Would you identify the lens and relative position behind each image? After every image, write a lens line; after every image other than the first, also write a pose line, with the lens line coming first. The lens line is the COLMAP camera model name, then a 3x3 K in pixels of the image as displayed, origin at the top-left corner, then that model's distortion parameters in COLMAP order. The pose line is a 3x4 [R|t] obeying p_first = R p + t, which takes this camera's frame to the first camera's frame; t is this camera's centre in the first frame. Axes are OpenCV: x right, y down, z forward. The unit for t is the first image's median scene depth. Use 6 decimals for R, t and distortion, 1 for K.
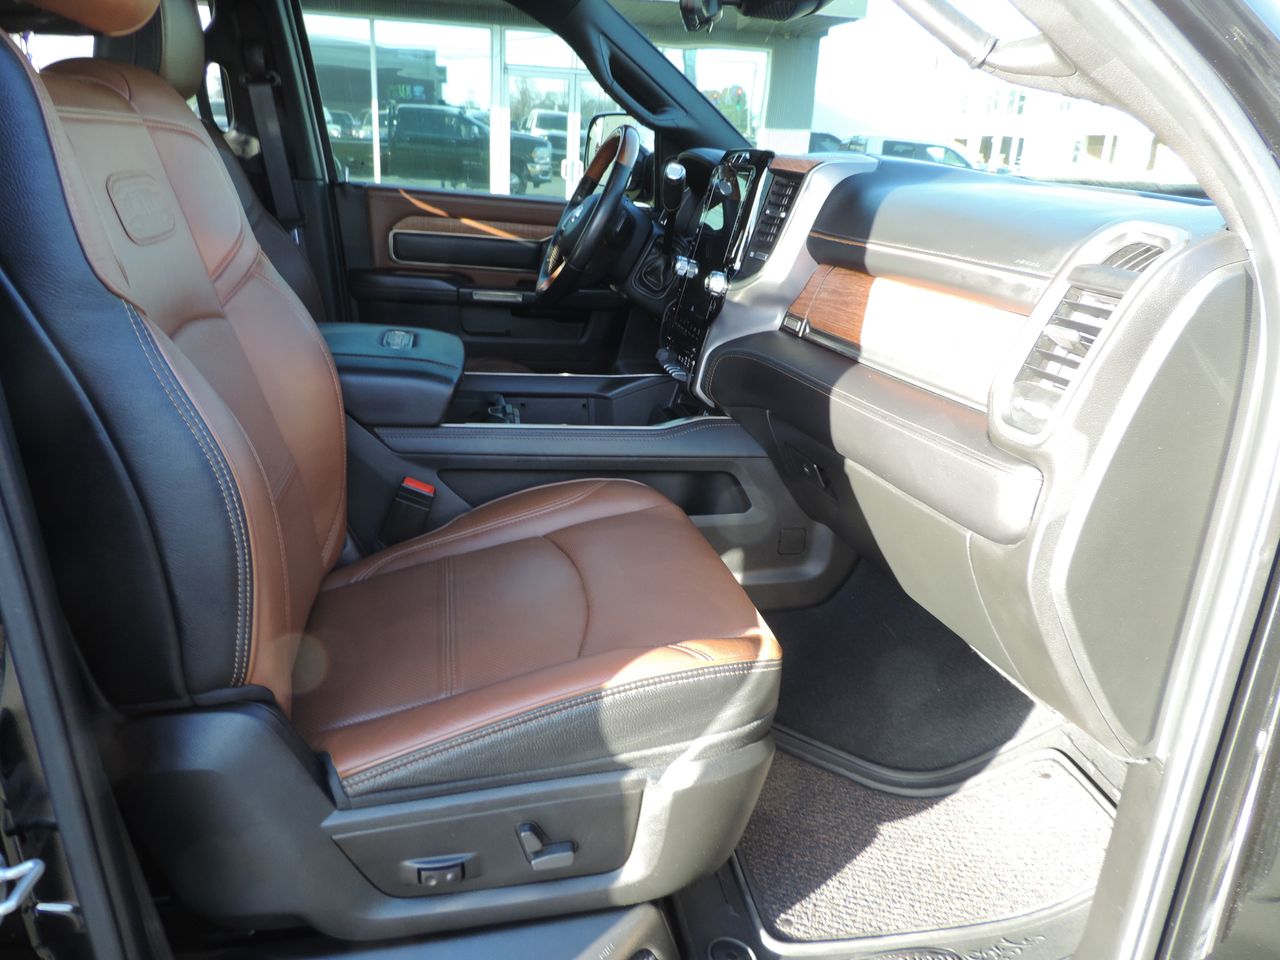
lens RADIAL K [[899.0, 0, 635.8], [0, 899.0, 482.6], [0, 0, 1]] dist [-0.021781, 0.000846]
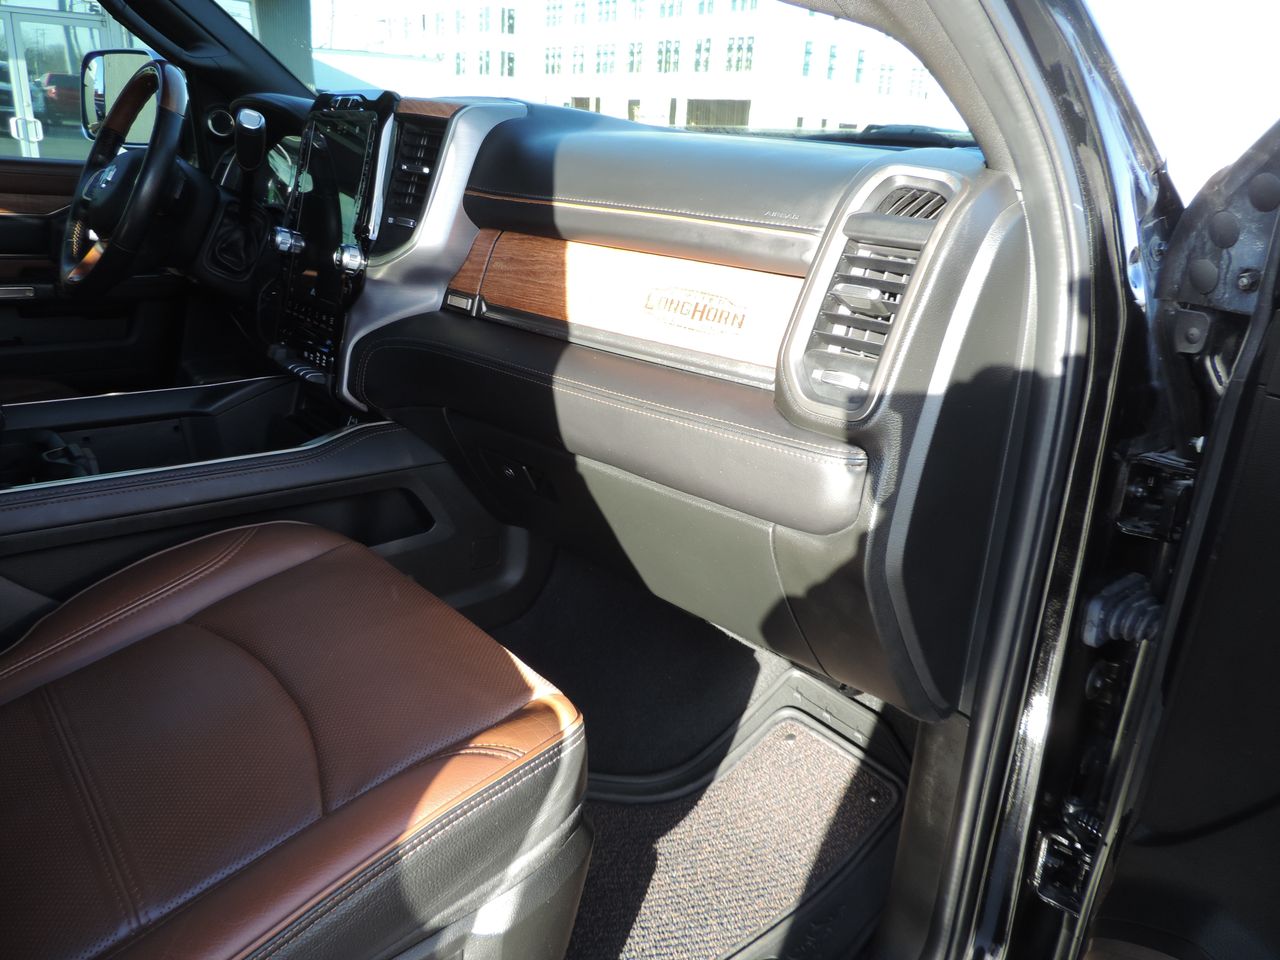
lens RADIAL K [[899.0, 0, 635.8], [0, 899.0, 482.6], [0, 0, 1]] dist [-0.021781, 0.000846]
pose [[0.872877, -0.169987, 0.457373, -0.096346], [0.152543, 0.985437, 0.075125, -0.050097], [-0.463483, 0.004194, 0.886096, 0.189460]]
